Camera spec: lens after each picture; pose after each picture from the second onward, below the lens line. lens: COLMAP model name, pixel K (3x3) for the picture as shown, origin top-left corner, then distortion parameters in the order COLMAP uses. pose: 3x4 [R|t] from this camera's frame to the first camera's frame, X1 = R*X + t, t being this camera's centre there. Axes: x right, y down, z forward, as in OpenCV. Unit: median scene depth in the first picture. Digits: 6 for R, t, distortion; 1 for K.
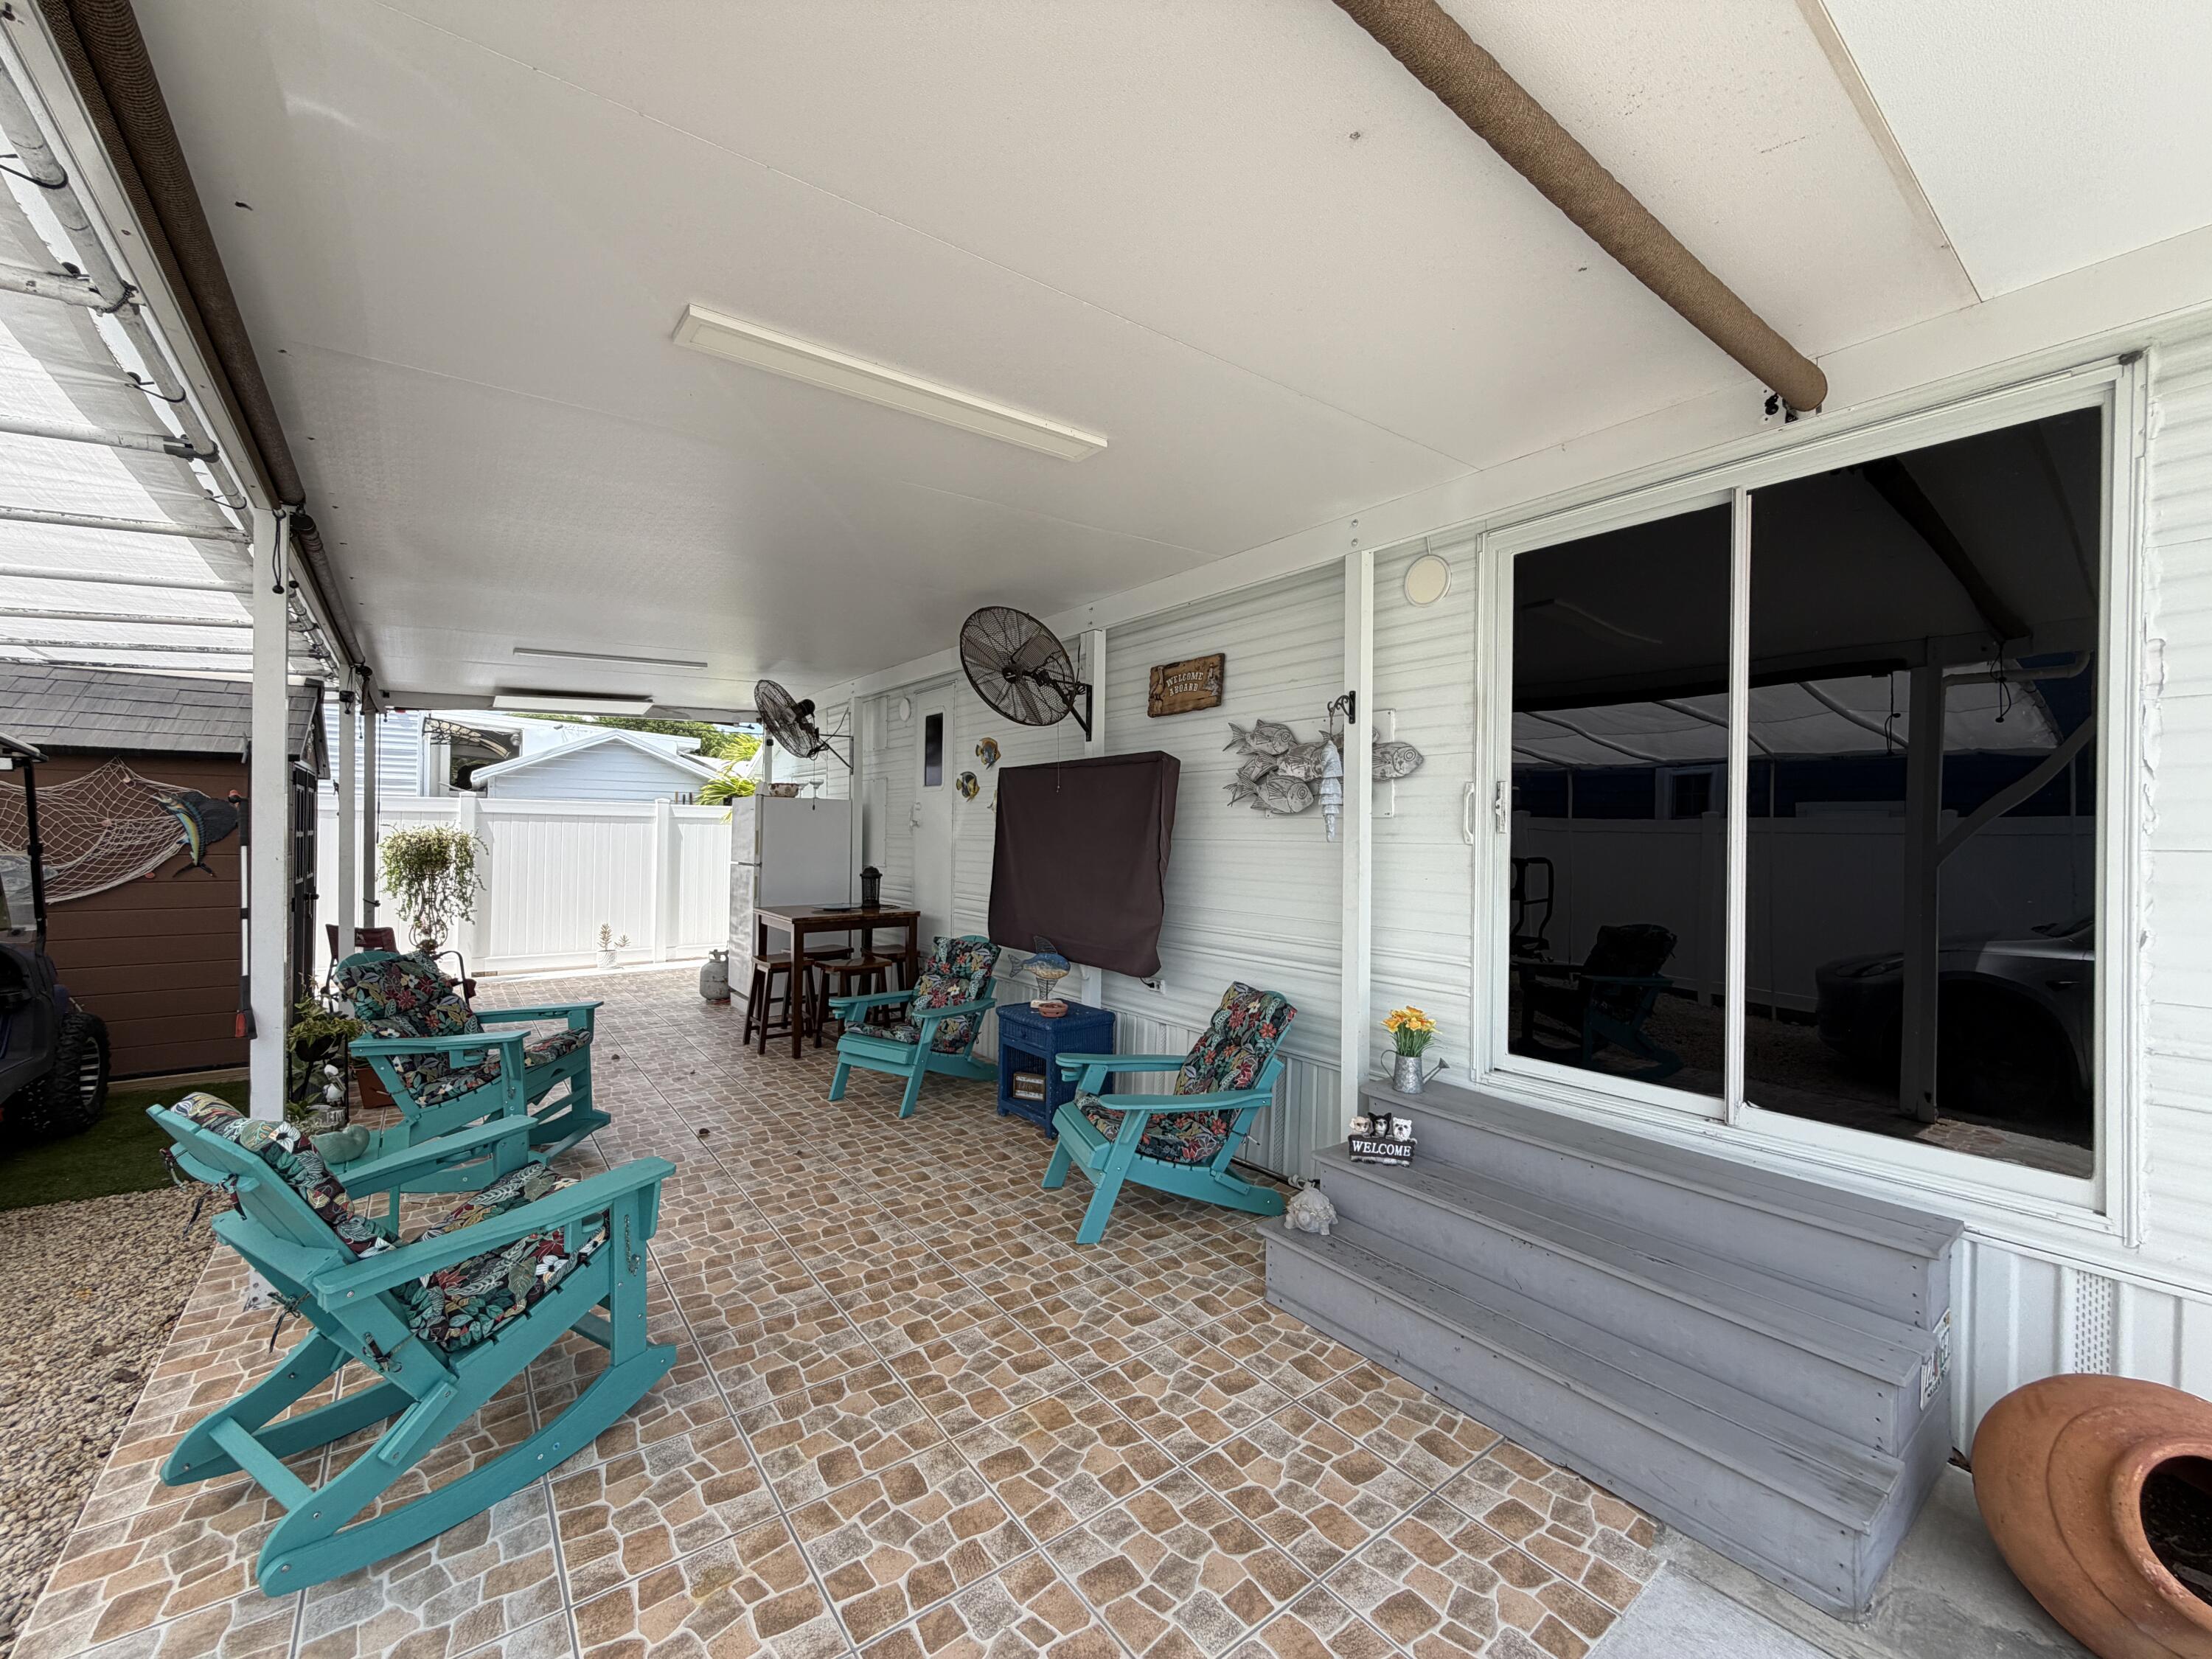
lens RADIAL K [[879.8, 0, 1097.4], [0, 879.8, 831.6], [0, 0, 1]] dist [-0.002104, -0.000005]
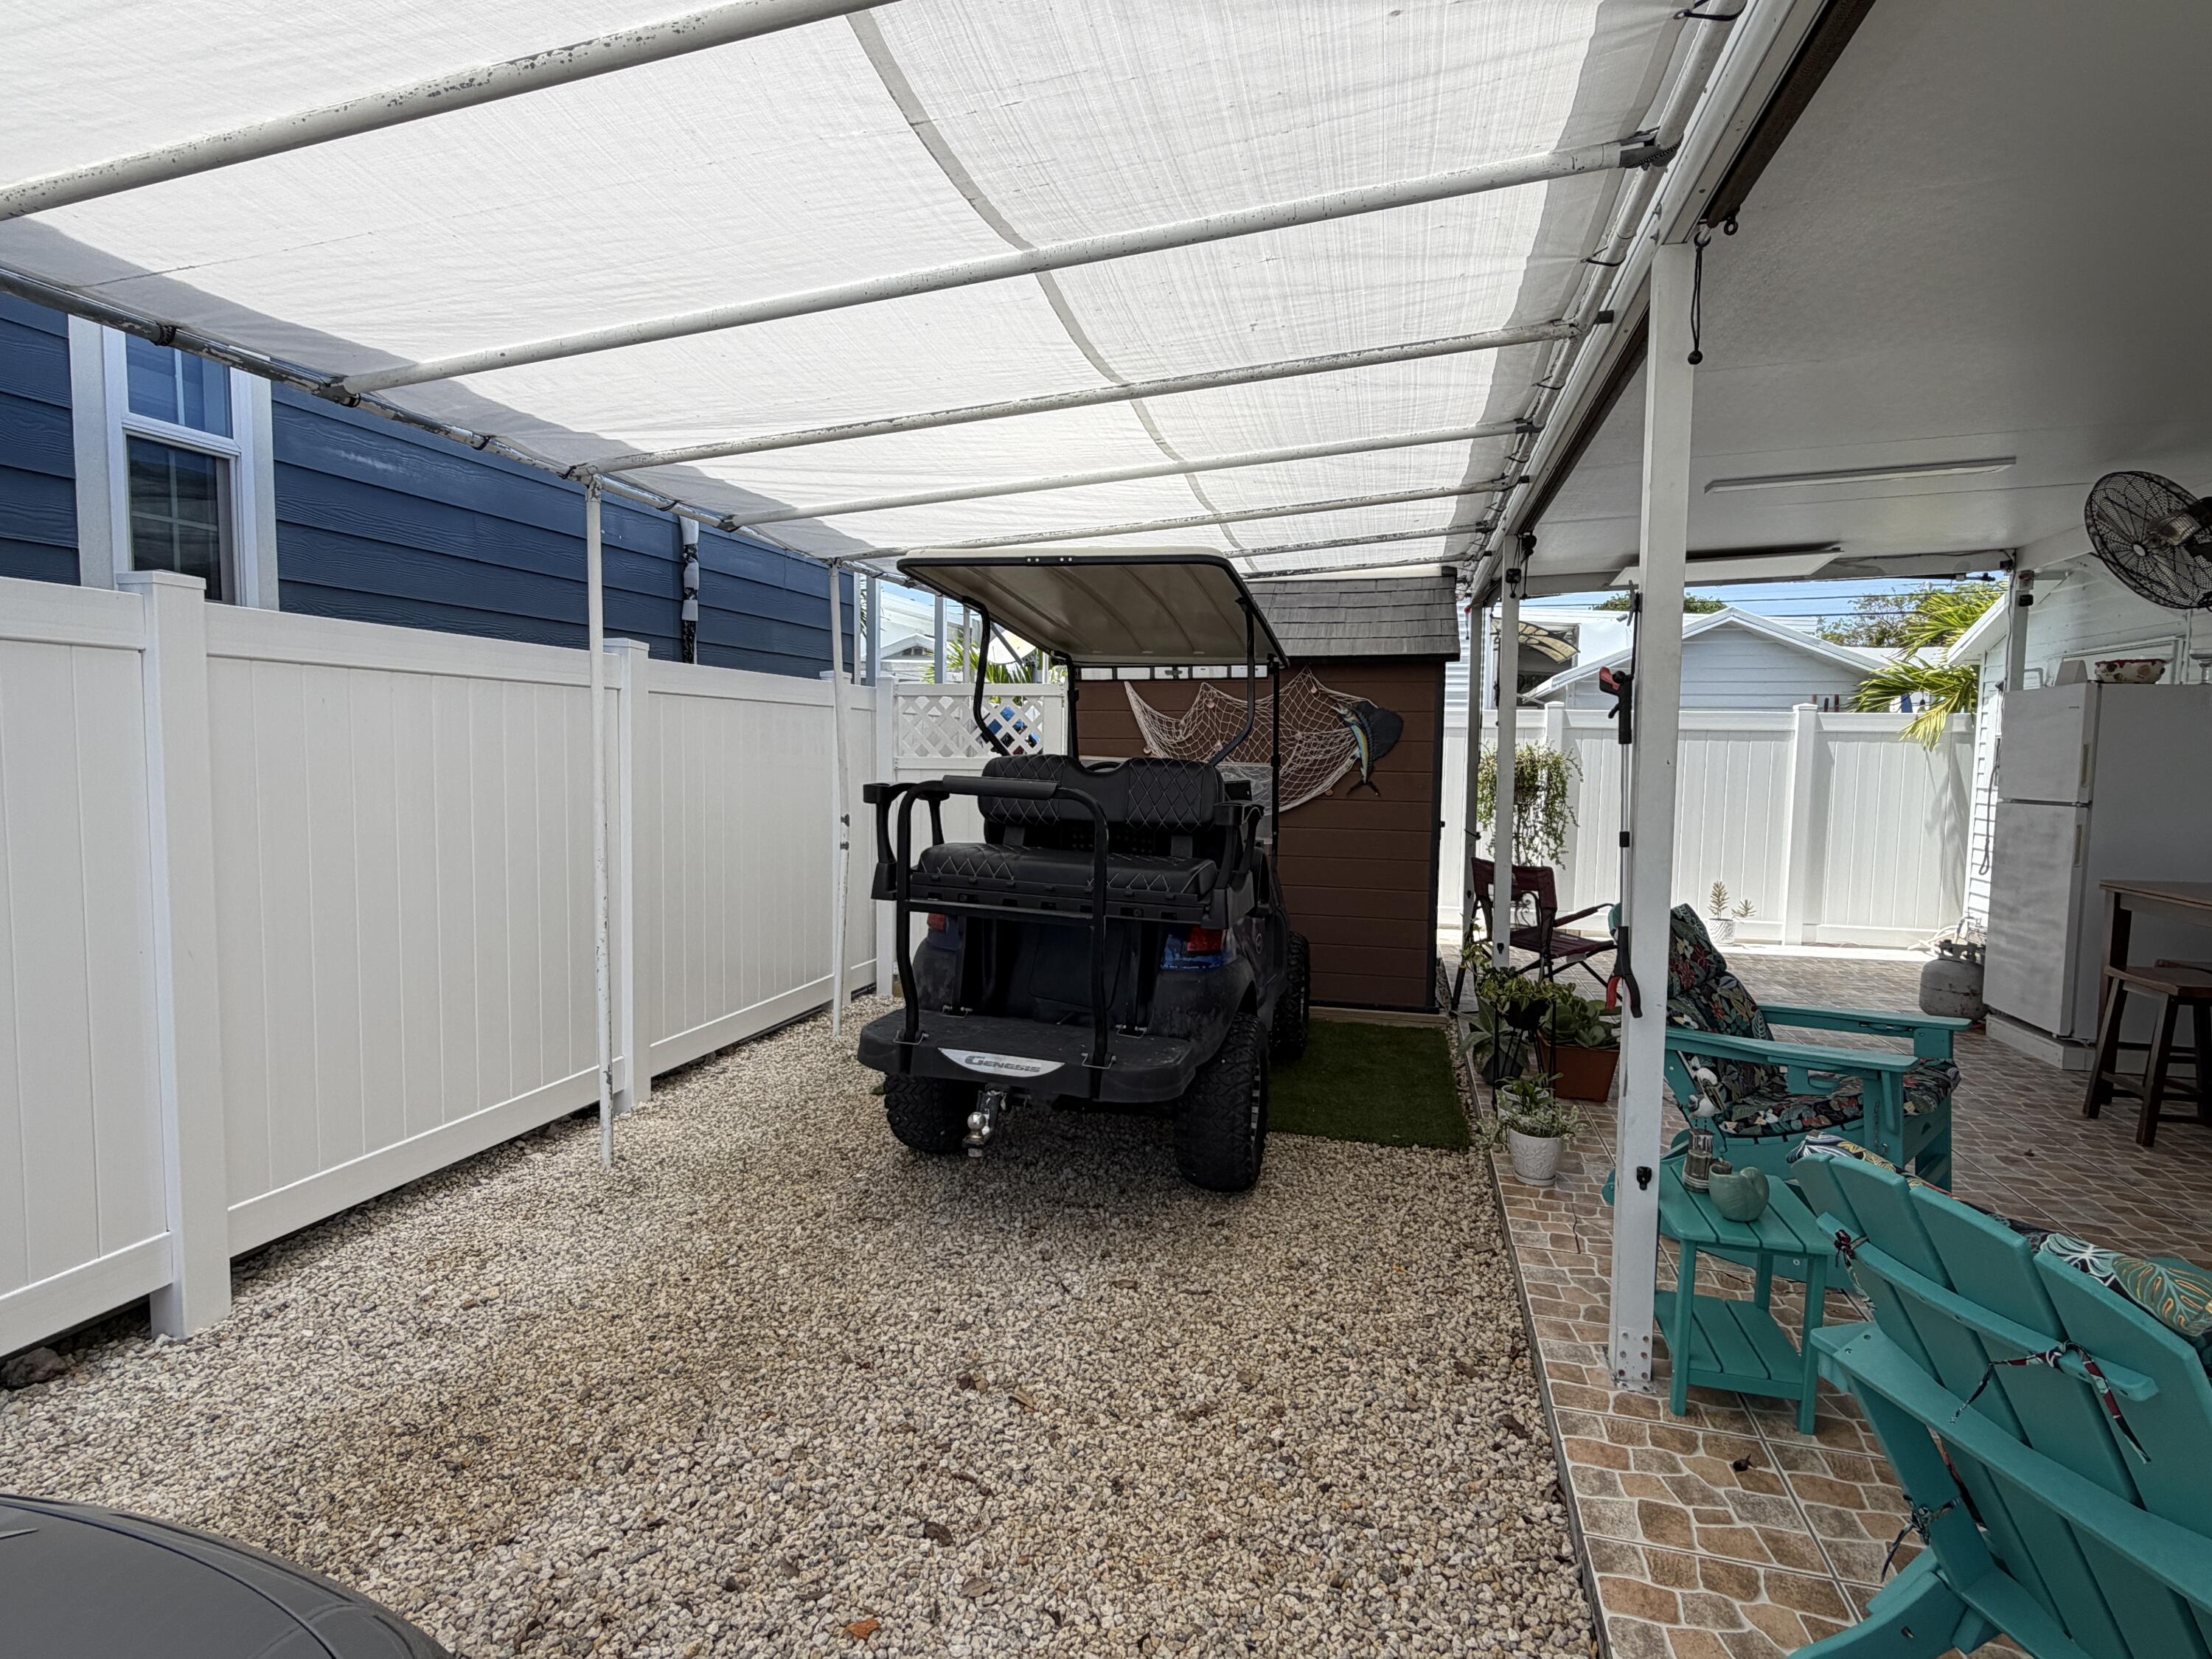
lens RADIAL K [[1143.8, 0, 1106.0], [0, 1143.8, 829.5], [0, 0, 1]] dist [0.020633, -0.000357]
pose [[0.631759, 0.050602, -0.773511, -0.283061], [-0.006493, 0.998177, 0.059997, 0.017537], [0.775137, -0.032881, 0.630936, 0.046852]]
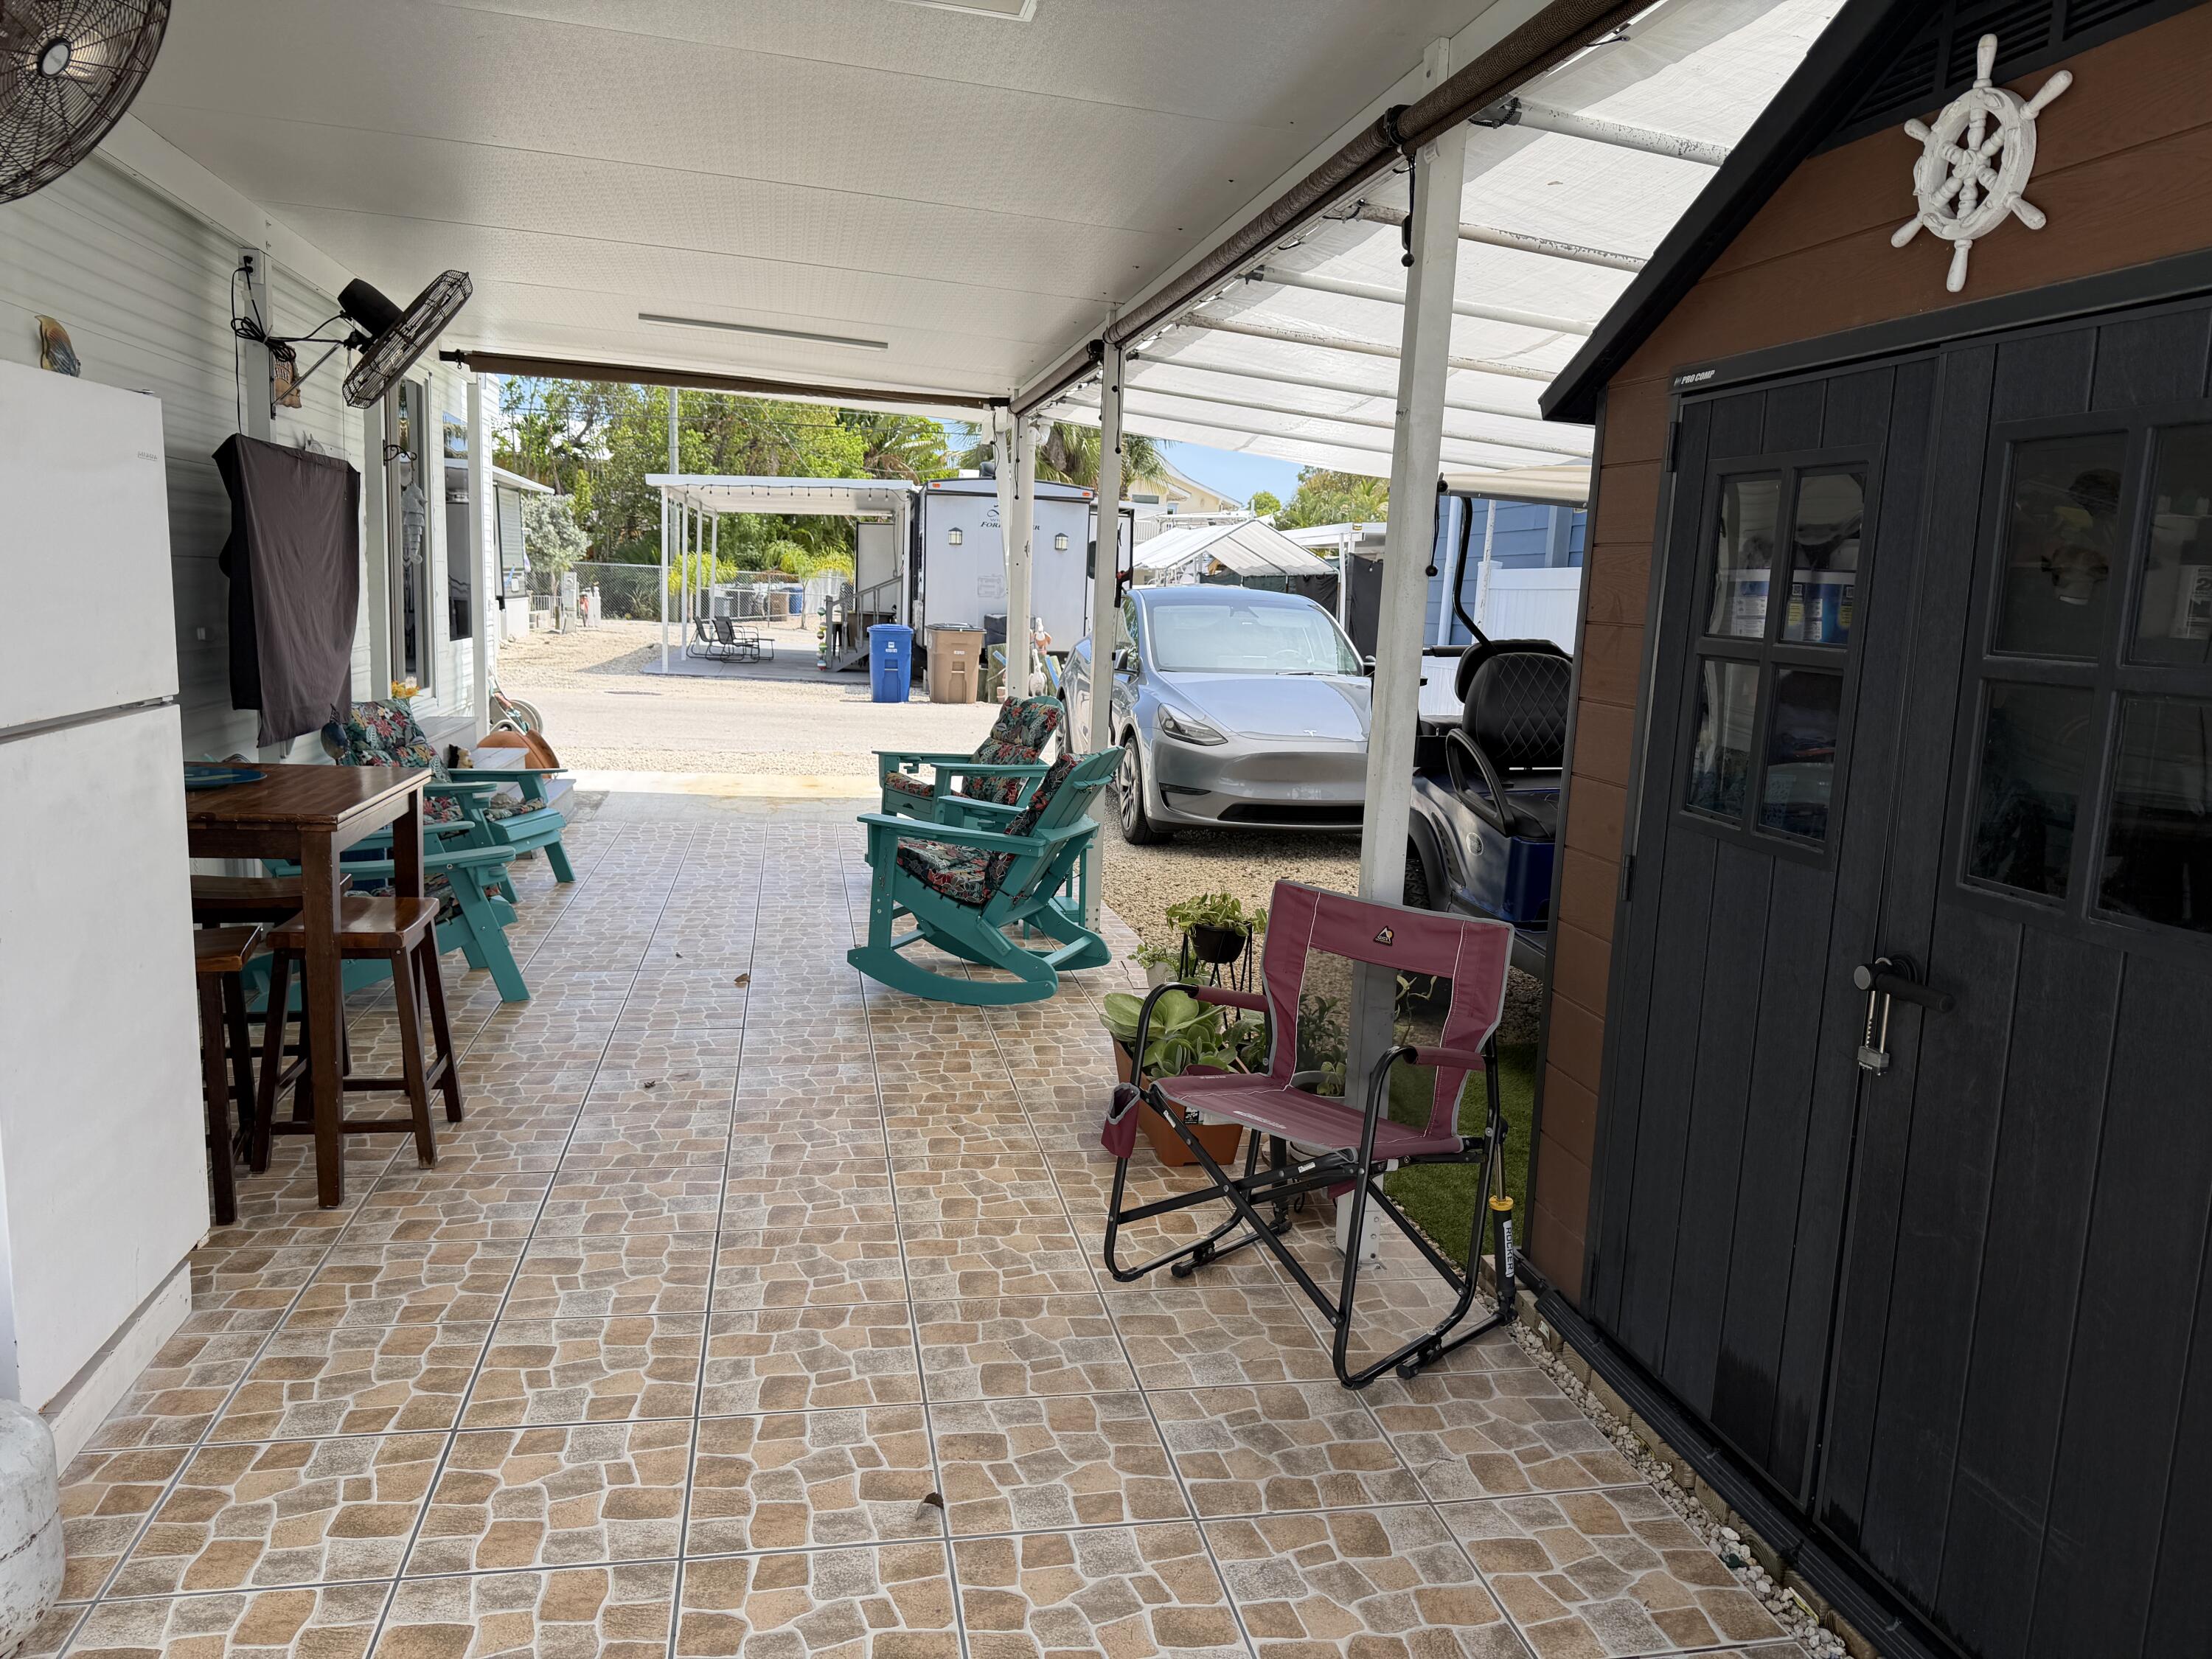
lens RADIAL K [[1544.5, 0, 1115.3], [0, 1544.5, 830.8], [0, 0, 1]] dist [0.093029, -0.110001]
pose [[-0.903397, -0.117207, 0.412475, -1.111796], [-0.056377, 0.986034, 0.156710, -0.012702], [-0.425082, 0.118317, -0.897388, 1.777649]]
